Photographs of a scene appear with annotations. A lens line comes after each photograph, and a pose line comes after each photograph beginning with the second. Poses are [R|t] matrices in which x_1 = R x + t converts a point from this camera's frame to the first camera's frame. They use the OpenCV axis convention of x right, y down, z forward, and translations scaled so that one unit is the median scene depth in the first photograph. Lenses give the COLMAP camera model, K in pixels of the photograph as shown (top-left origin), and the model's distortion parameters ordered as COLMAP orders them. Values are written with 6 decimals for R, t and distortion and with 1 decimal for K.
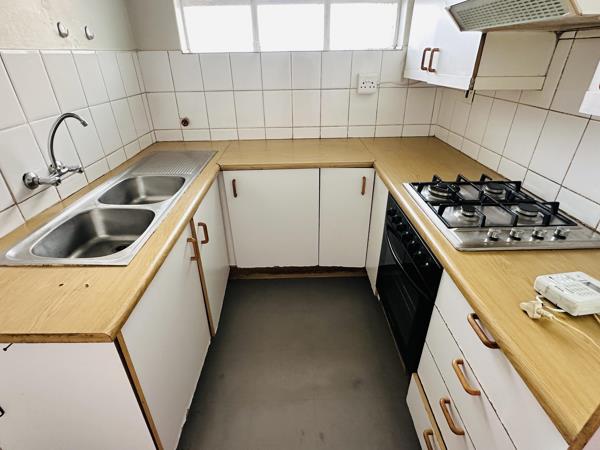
lens RADIAL K [[315.0, 0, 297.6], [0, 315.0, 223.4], [0, 0, 1]] dist [-0.002014, 0.001326]
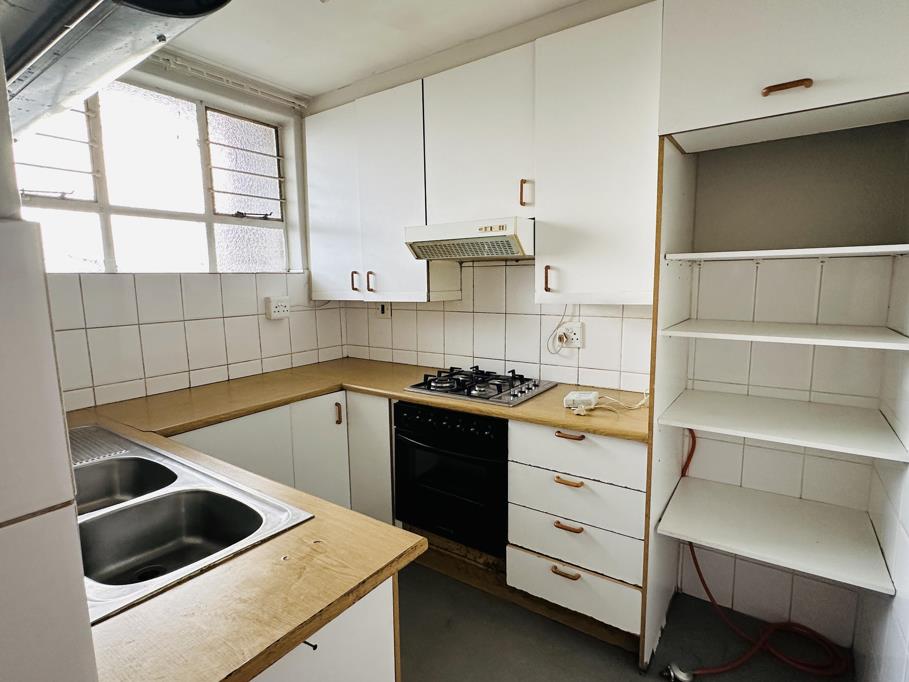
lens RADIAL K [[477.3, 0, 452.3], [0, 477.3, 343.0], [0, 0, 1]] dist [-0.002014, 0.001326]
pose [[0.564666, -0.110009, 0.817955, -0.671974], [0.394003, 0.906780, -0.150040, 0.024571], [-0.725199, 0.406999, 0.555372, -0.019401]]
